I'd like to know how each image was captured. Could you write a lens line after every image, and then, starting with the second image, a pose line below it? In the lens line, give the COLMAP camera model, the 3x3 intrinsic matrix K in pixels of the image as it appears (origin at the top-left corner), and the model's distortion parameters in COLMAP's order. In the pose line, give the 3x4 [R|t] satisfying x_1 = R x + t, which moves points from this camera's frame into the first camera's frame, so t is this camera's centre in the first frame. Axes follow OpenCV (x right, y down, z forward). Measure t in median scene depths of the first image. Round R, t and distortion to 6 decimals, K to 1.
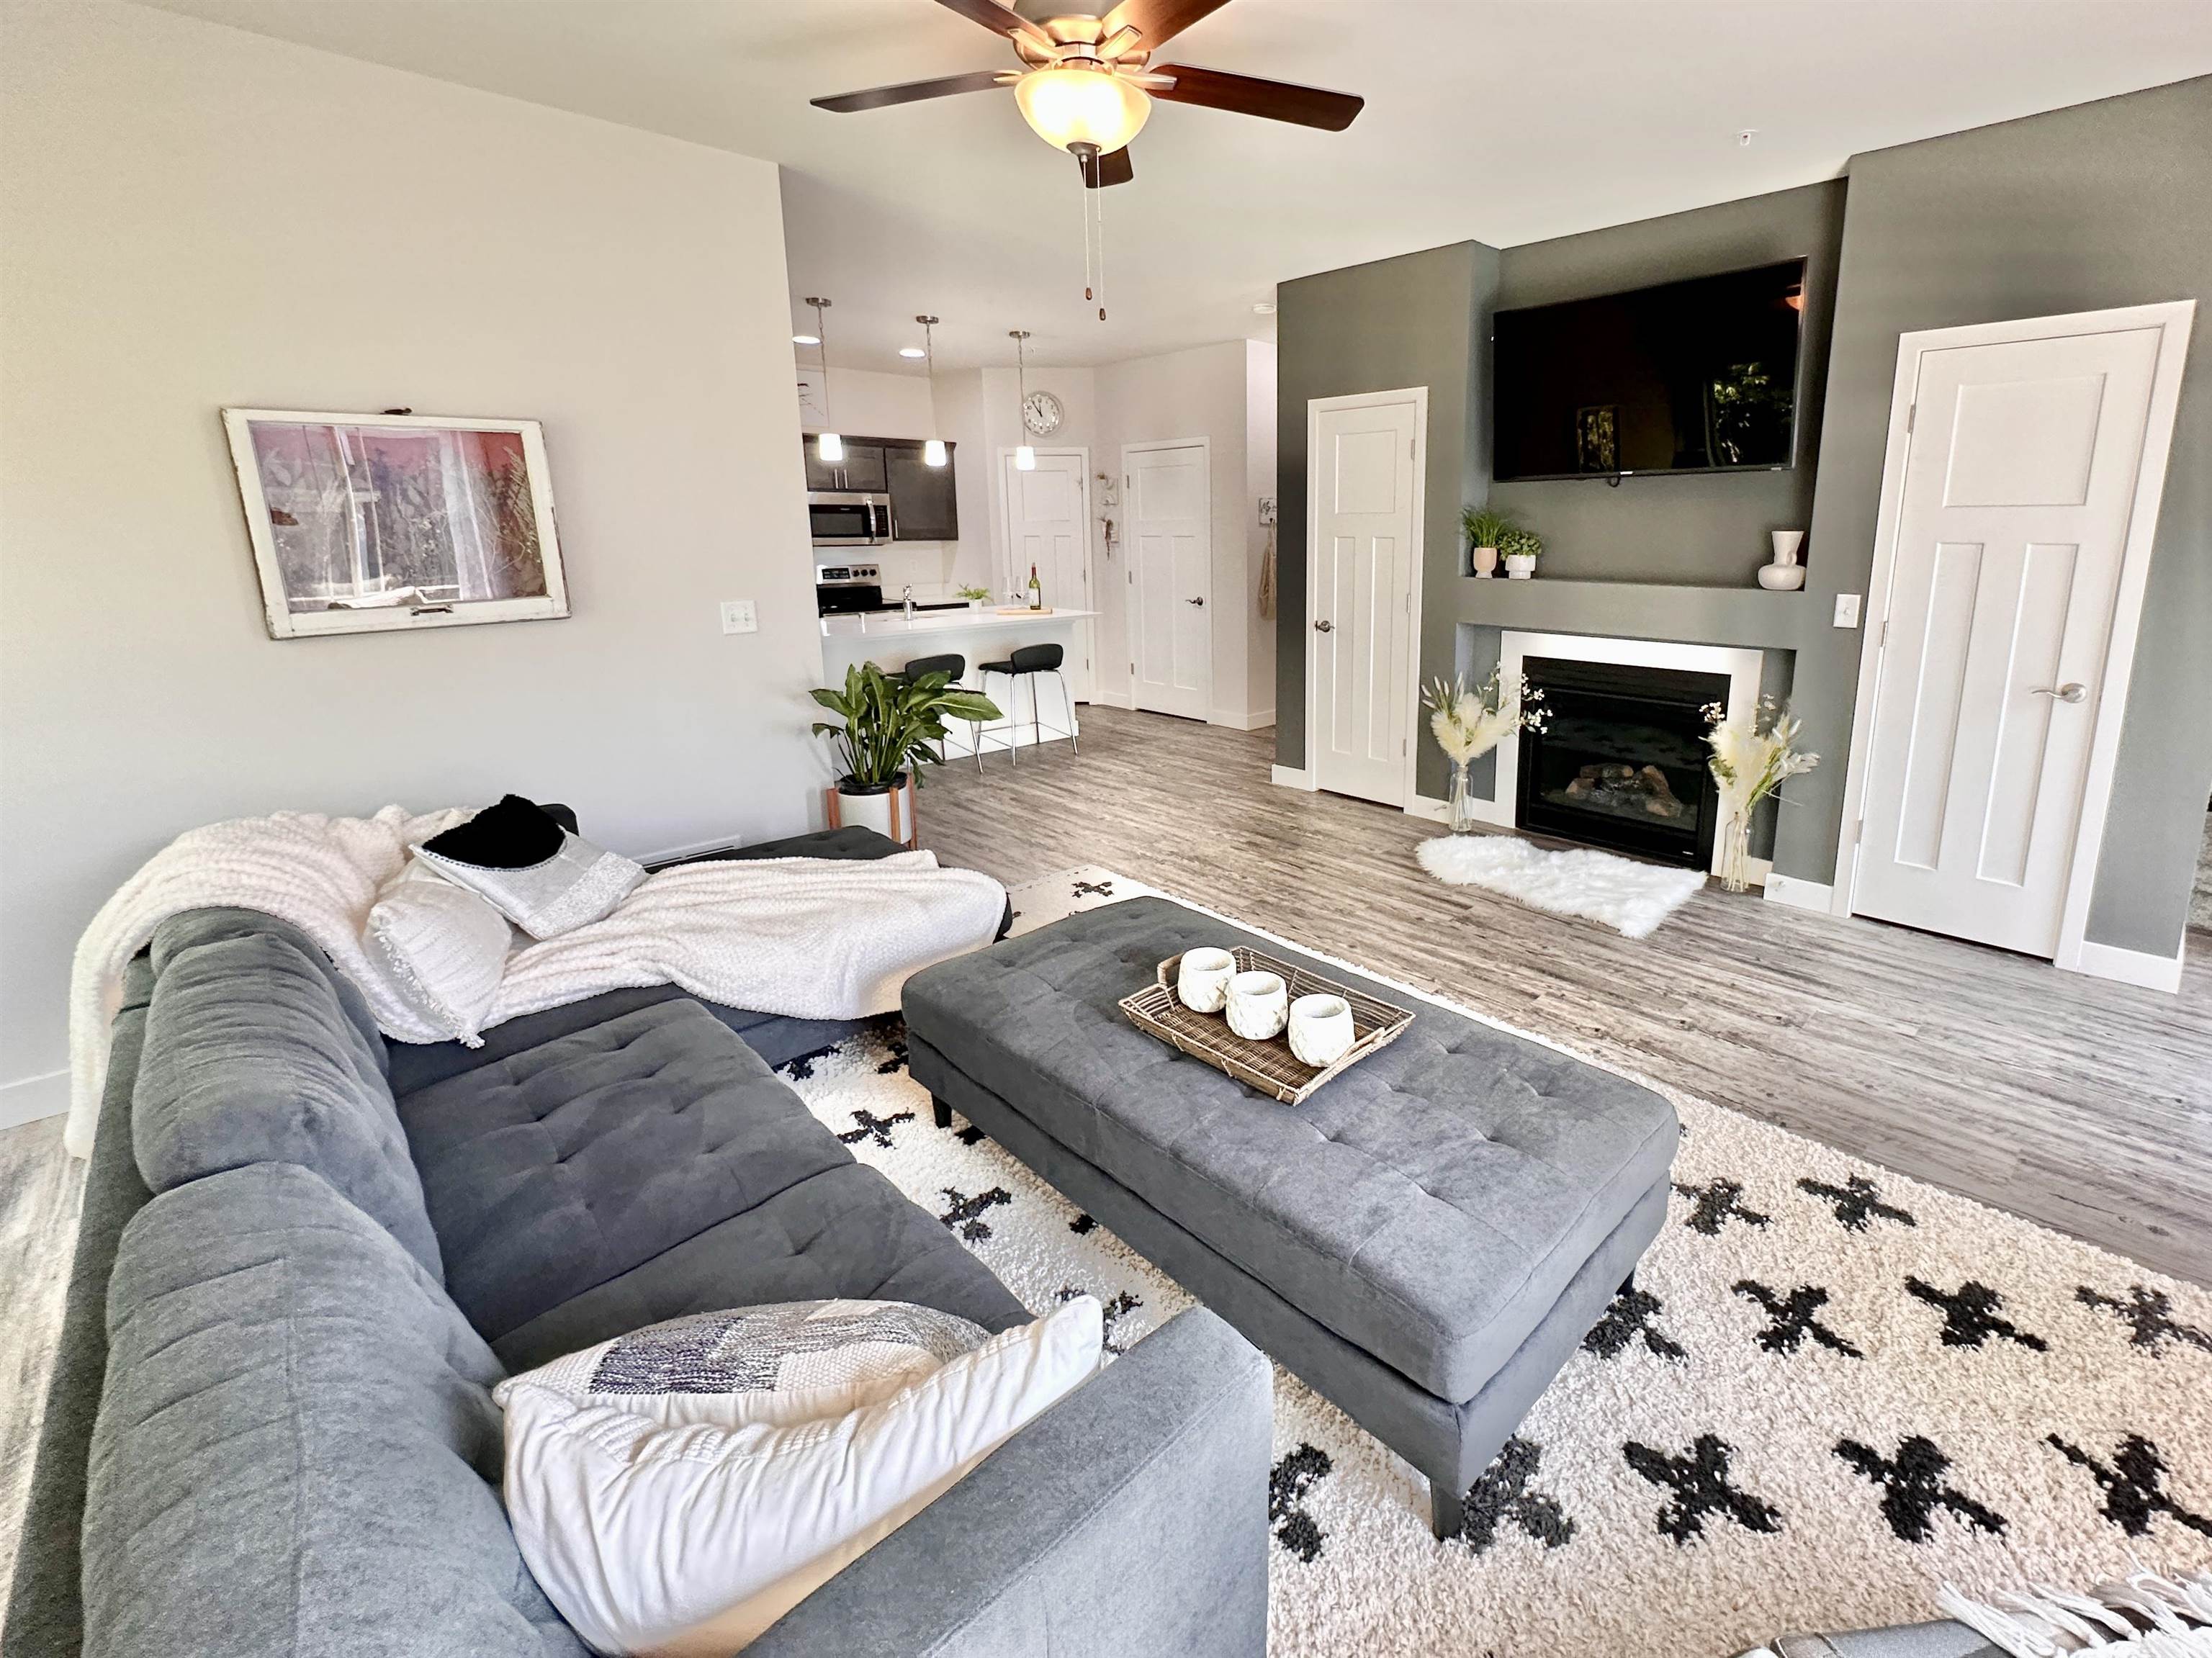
lens RADIAL K [[993.0, 0, 1241.7], [0, 993.0, 722.7], [0, 0, 1]] dist [-0.000848, 0.002235]
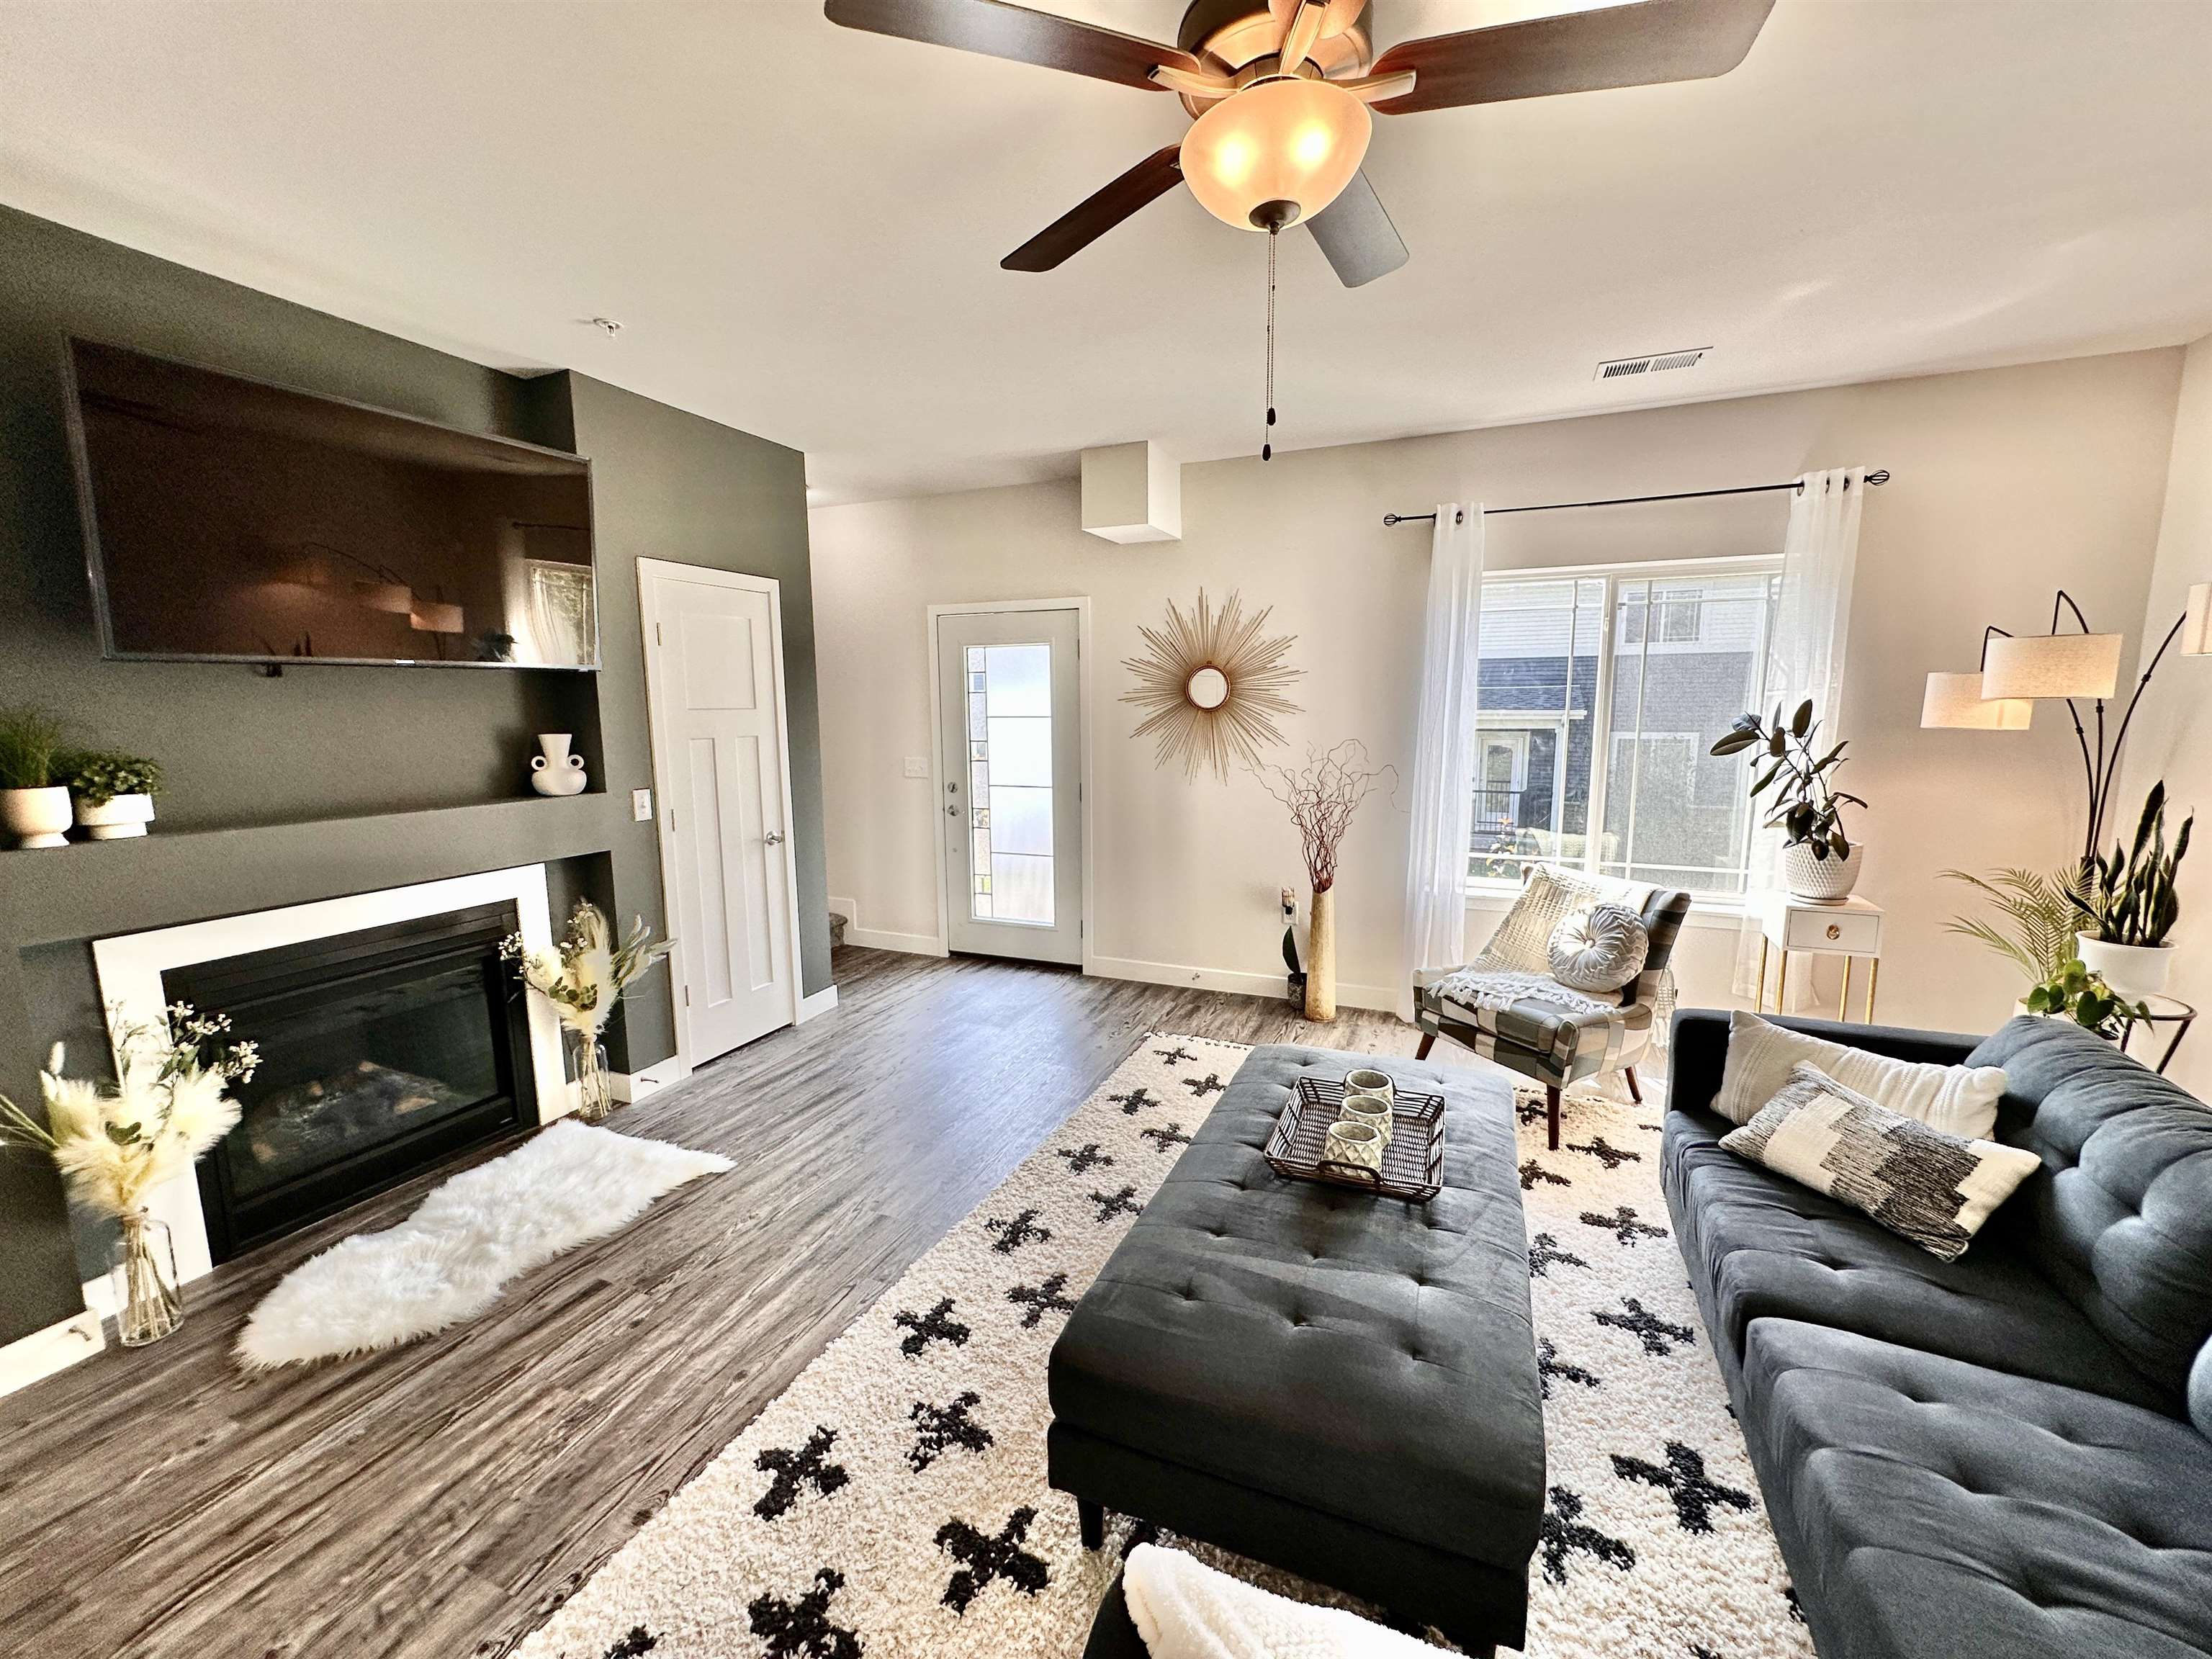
lens RADIAL K [[887.1, 0, 1104.6], [0, 887.1, 827.7], [0, 0, 1]] dist [0.001070, -0.000263]
pose [[-0.351685, -0.123480, 0.927939, -0.383097], [0.193853, 0.960169, 0.201239, -0.155911], [-0.915827, 0.250656, -0.313740, 0.716179]]
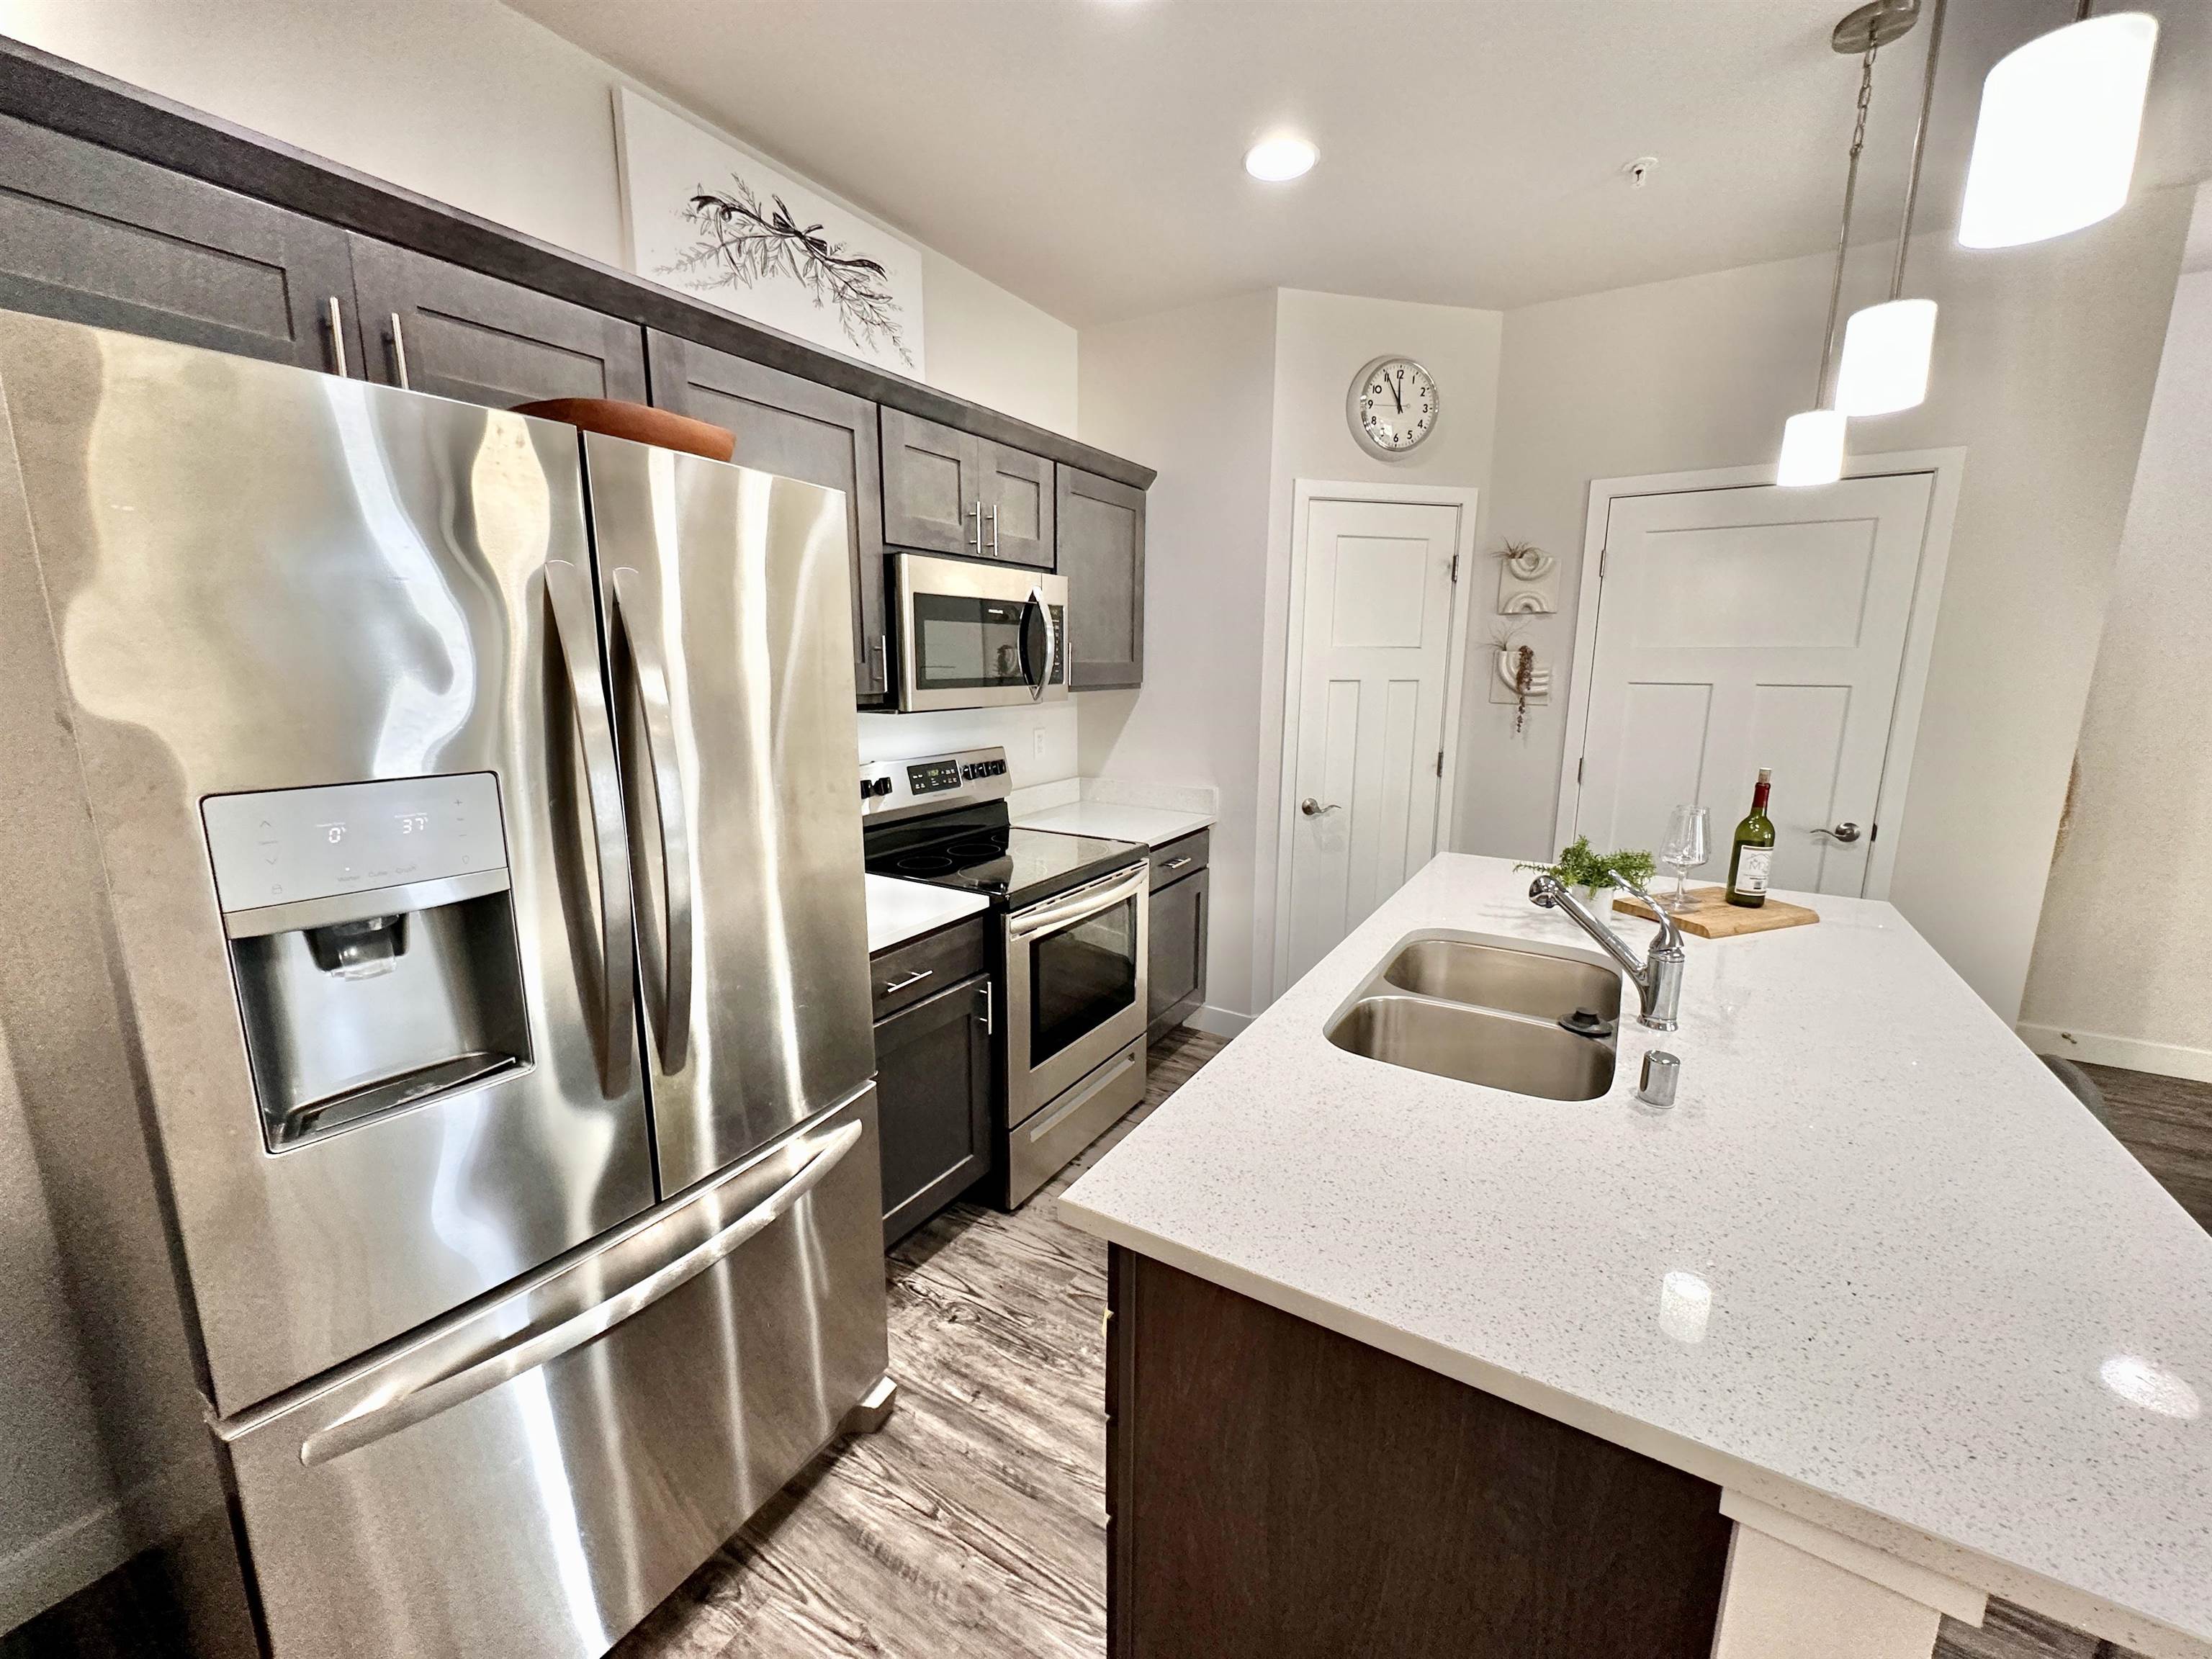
lens RADIAL K [[887.1, 0, 1107.7], [0, 887.1, 828.5], [0, 0, 1]] dist [0.001070, -0.000263]
pose [[0.975379, -0.033906, 0.217912, -0.771251], [0.035170, 0.999380, -0.001919, -0.232758], [-0.217712, 0.009536, 0.975966, 1.182530]]
